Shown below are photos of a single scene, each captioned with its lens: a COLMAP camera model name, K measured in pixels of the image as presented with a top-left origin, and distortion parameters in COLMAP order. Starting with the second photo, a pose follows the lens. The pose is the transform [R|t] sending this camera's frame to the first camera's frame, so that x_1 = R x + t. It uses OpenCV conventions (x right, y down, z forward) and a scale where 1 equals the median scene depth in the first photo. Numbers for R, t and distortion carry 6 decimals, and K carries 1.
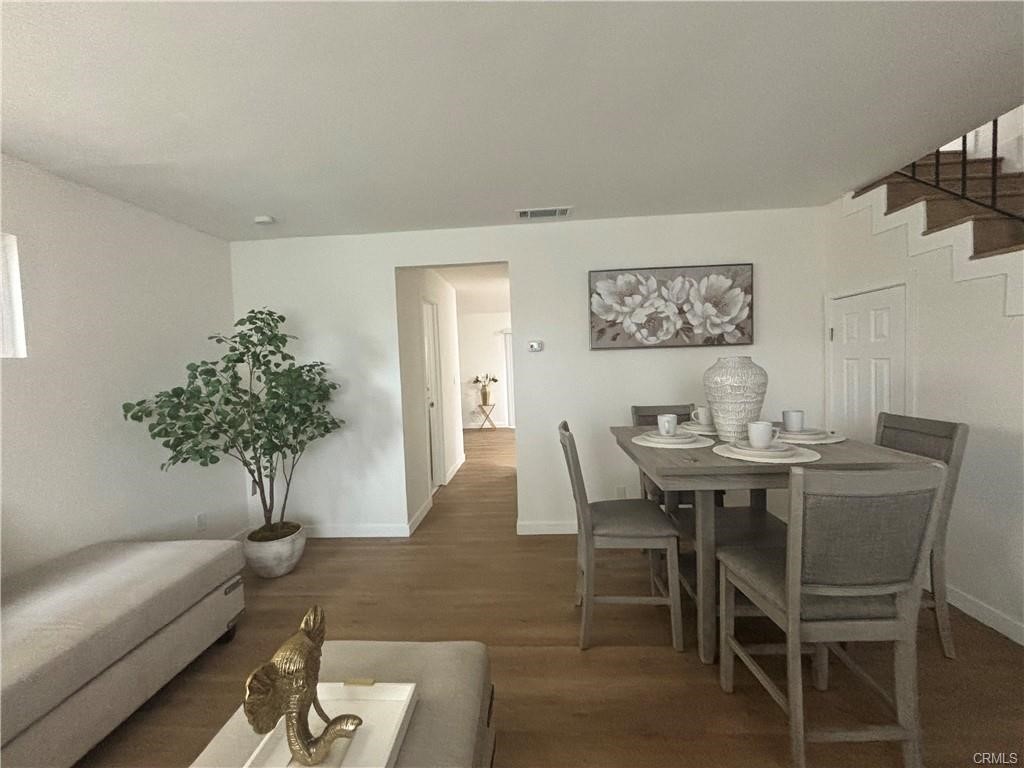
lens RADIAL K [[416.5, 0, 509.0], [0, 416.5, 383.7], [0, 0, 1]] dist [0.011883, -0.000794]
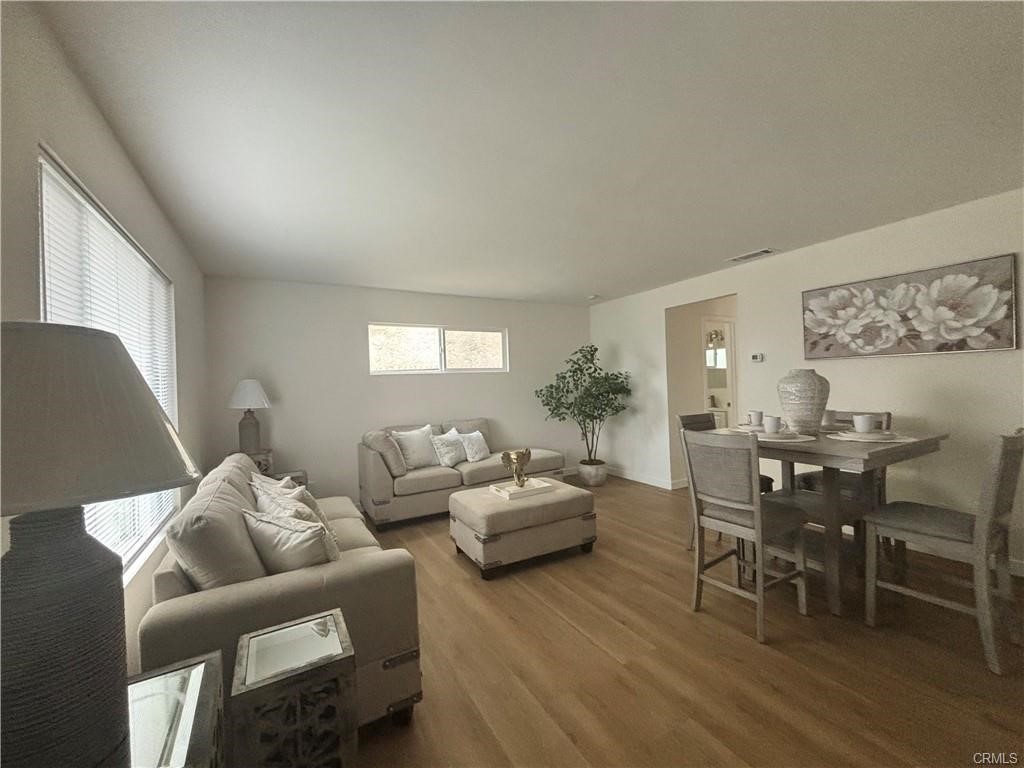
lens RADIAL K [[416.5, 0, 514.6], [0, 416.5, 382.7], [0, 0, 1]] dist [0.011883, -0.000794]
pose [[0.551050, 0.018980, -0.834256, 0.734813], [-0.027687, 0.999607, 0.004454, -0.002486], [0.834012, 0.020643, 0.551359, -0.301085]]
